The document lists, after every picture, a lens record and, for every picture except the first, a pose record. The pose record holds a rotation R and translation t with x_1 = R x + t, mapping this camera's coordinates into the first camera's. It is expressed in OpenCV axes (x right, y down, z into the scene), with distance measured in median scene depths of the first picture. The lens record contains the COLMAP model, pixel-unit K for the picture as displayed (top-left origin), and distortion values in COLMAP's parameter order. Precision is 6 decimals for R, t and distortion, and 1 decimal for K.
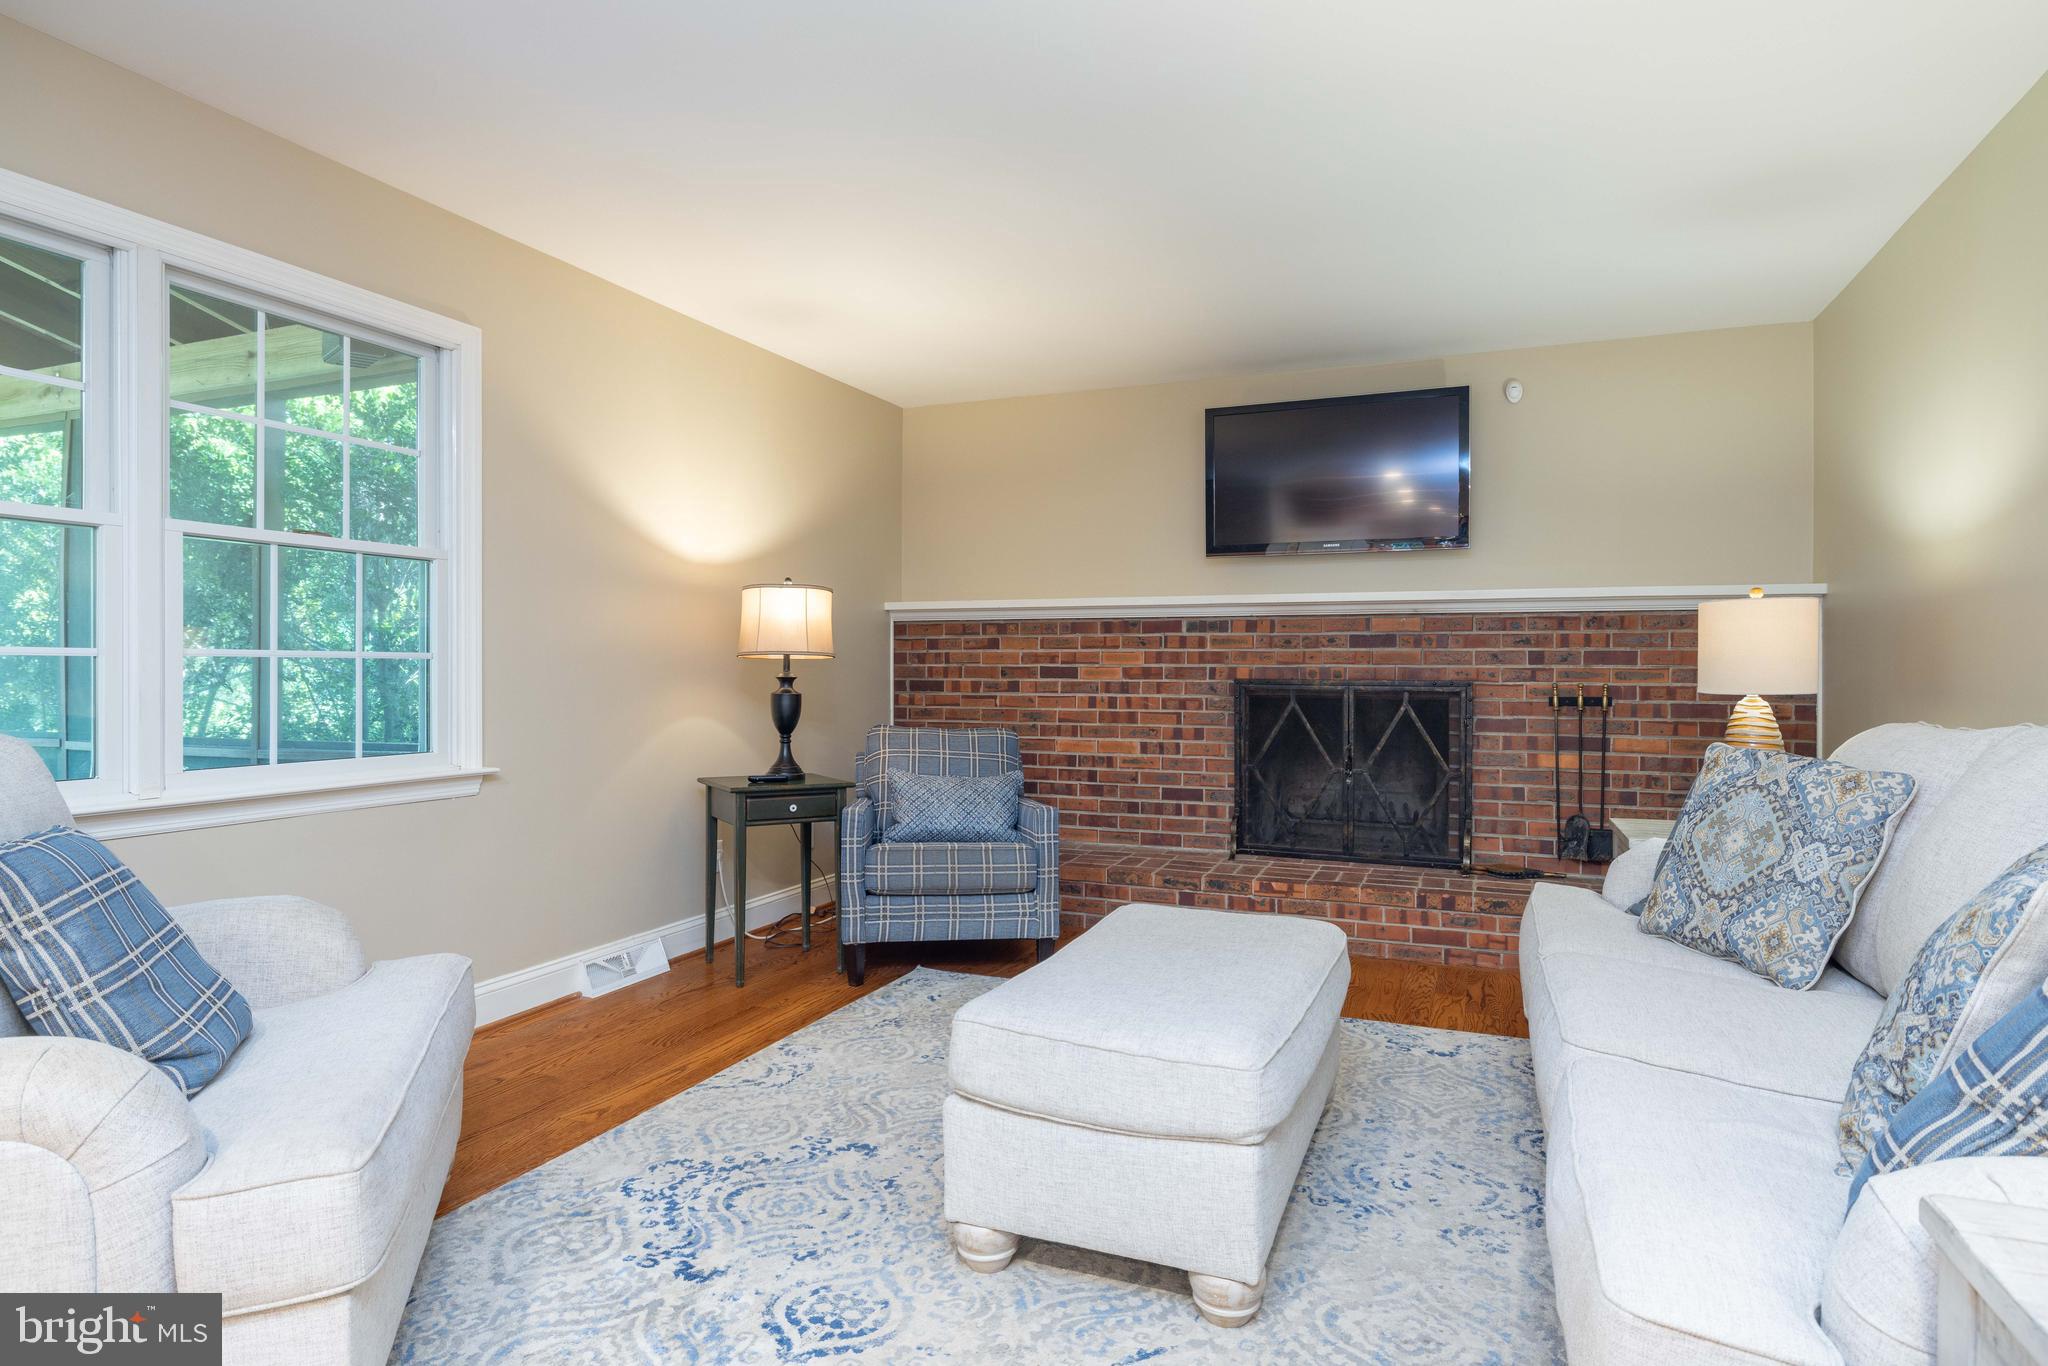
lens RADIAL K [[1144.0, 0, 1024.0], [0, 1144.0, 683.0], [0, 0, 1]] dist [0.000729, -0.000940]
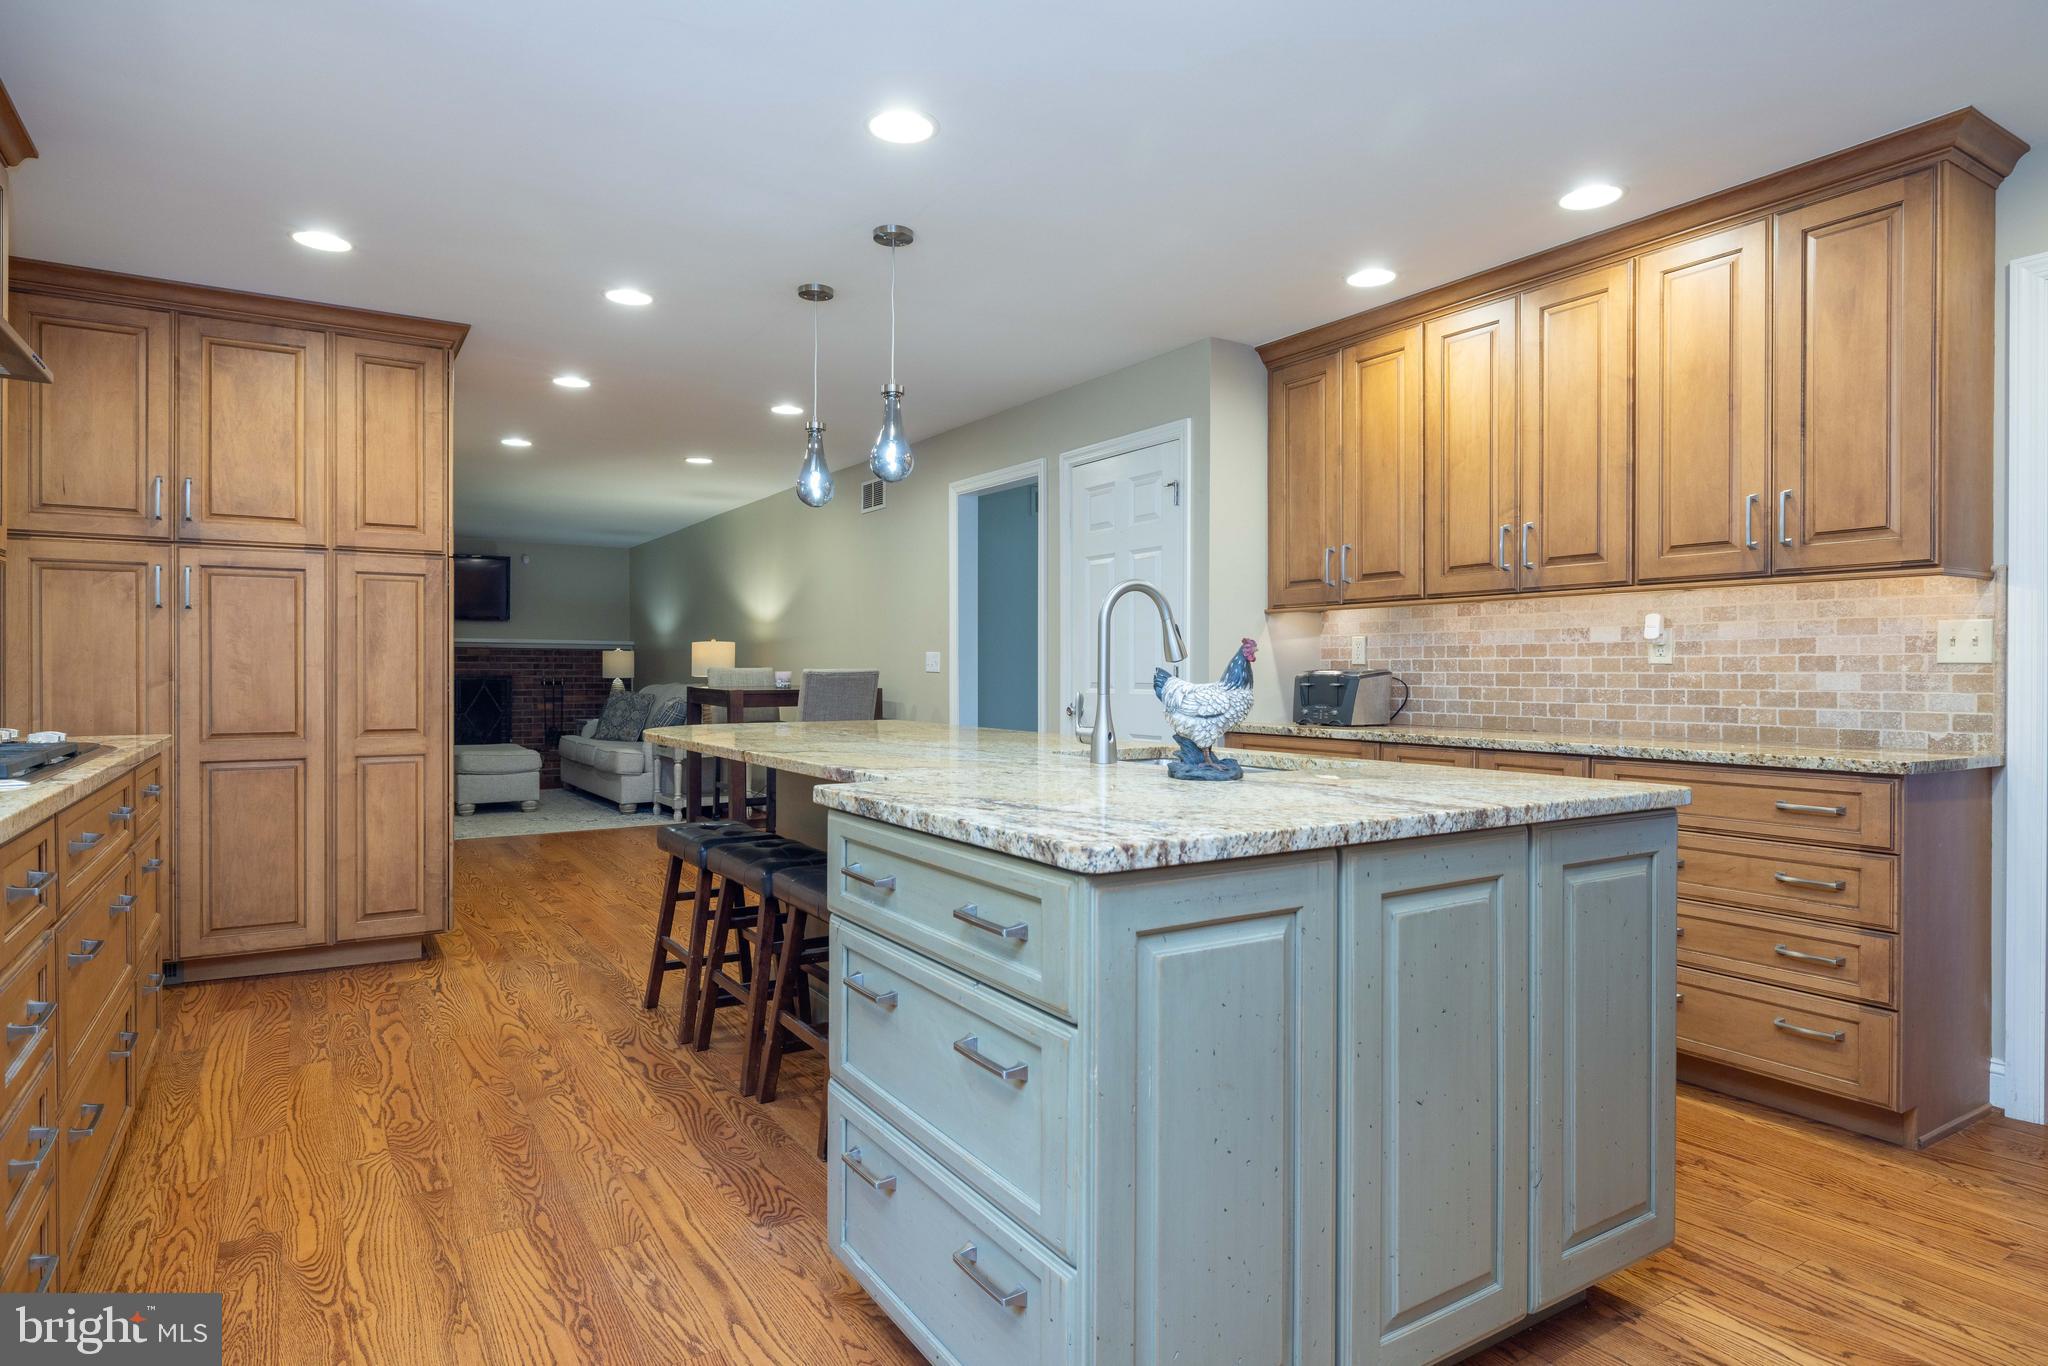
lens RADIAL K [[1144.0, 0, 1024.0], [0, 1144.0, 683.0], [0, 0, 1]] dist [0.000729, -0.000940]
pose [[0.581165, -0.005409, 0.813767, -1.013810], [0.004889, 0.999983, 0.003156, 0.012602], [-0.813771, 0.002145, 0.581182, -1.390578]]
